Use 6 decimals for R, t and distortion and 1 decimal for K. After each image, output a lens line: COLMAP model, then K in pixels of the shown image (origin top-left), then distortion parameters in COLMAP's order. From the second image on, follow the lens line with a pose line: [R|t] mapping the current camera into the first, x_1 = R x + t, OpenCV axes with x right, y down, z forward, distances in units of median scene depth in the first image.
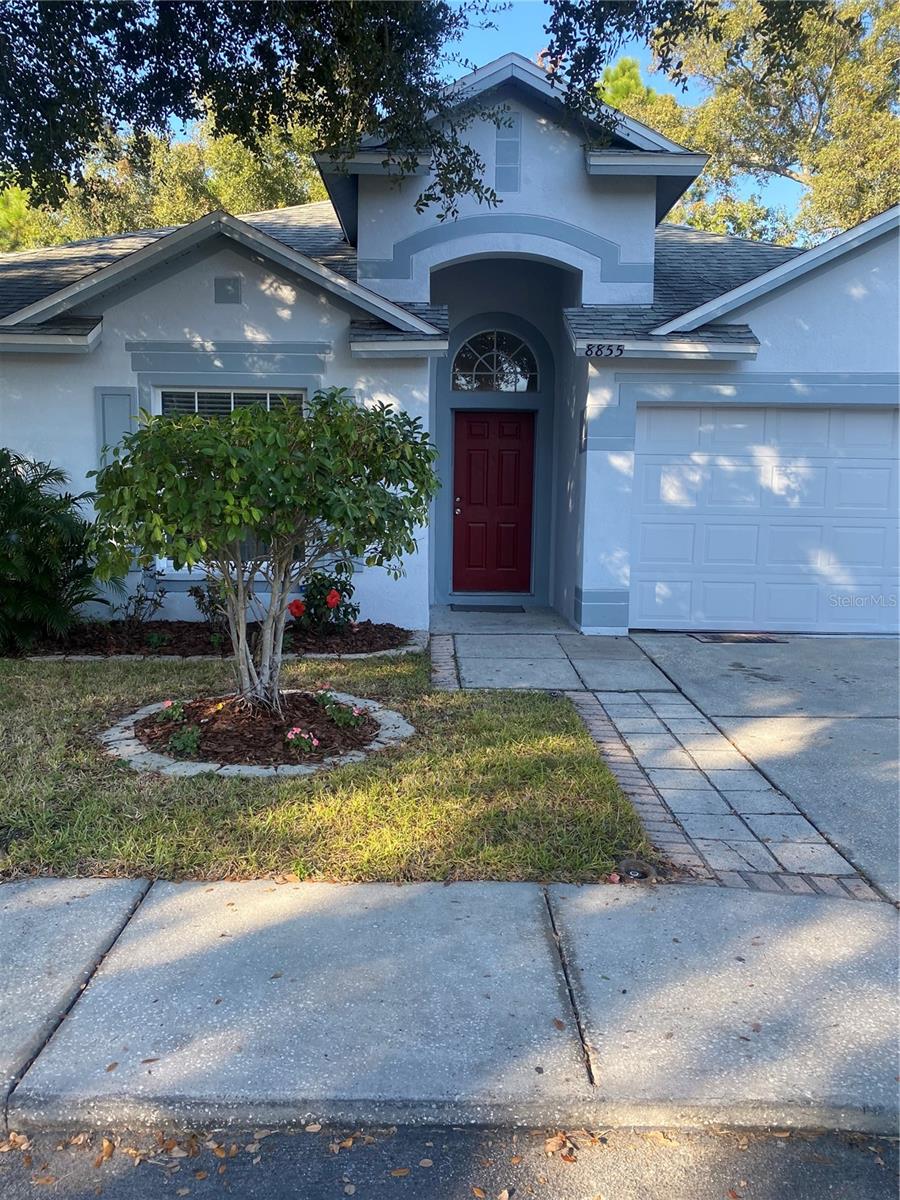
lens RADIAL K [[923.4, 0, 453.1], [0, 923.4, 620.9], [0, 0, 1]] dist [0.033971, -0.039392]
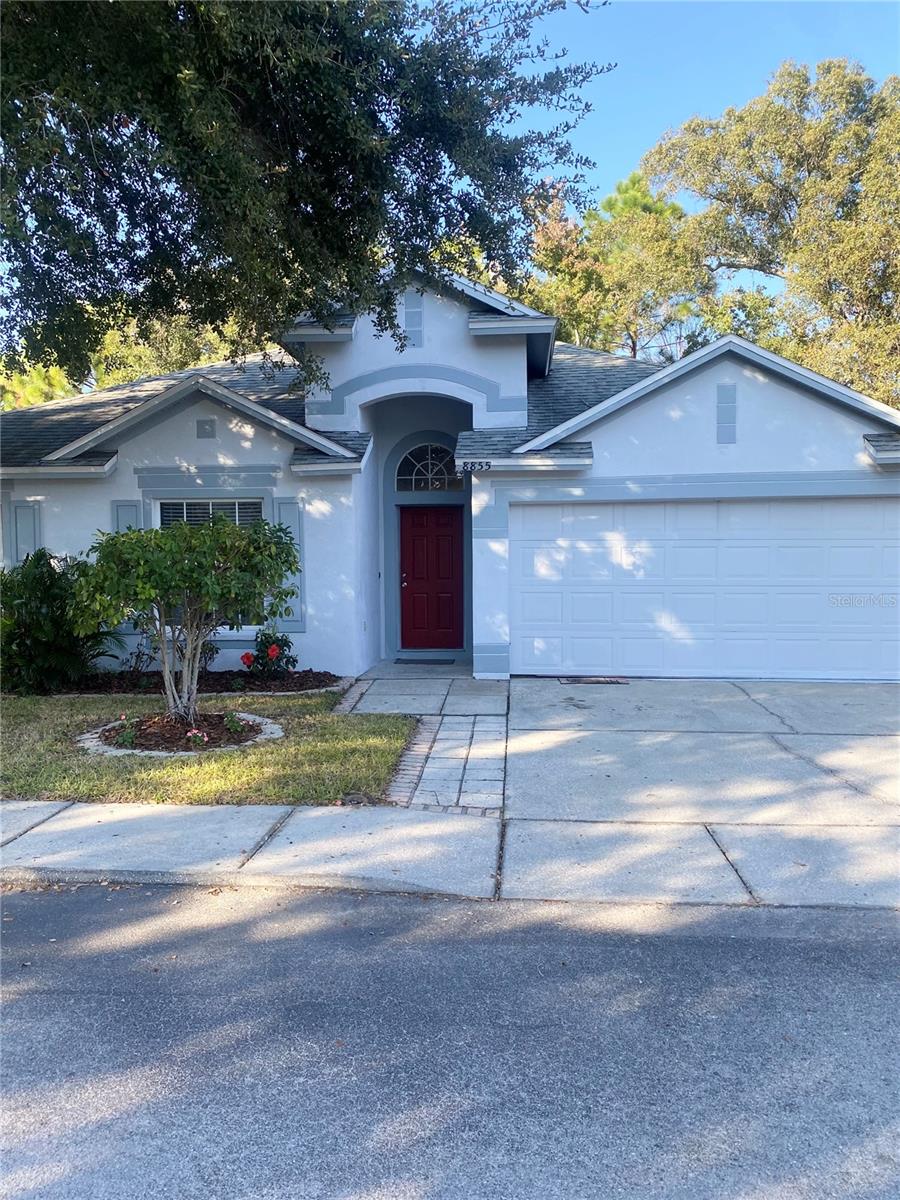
lens RADIAL K [[929.8, 0, 452.4], [0, 929.8, 620.2], [0, 0, 1]] dist [0.144898, -0.386095]
pose [[0.995157, -0.012977, -0.097437, 0.249184], [0.005552, 0.997086, -0.076088, 0.033223], [0.098141, 0.075178, 0.992329, -0.319862]]
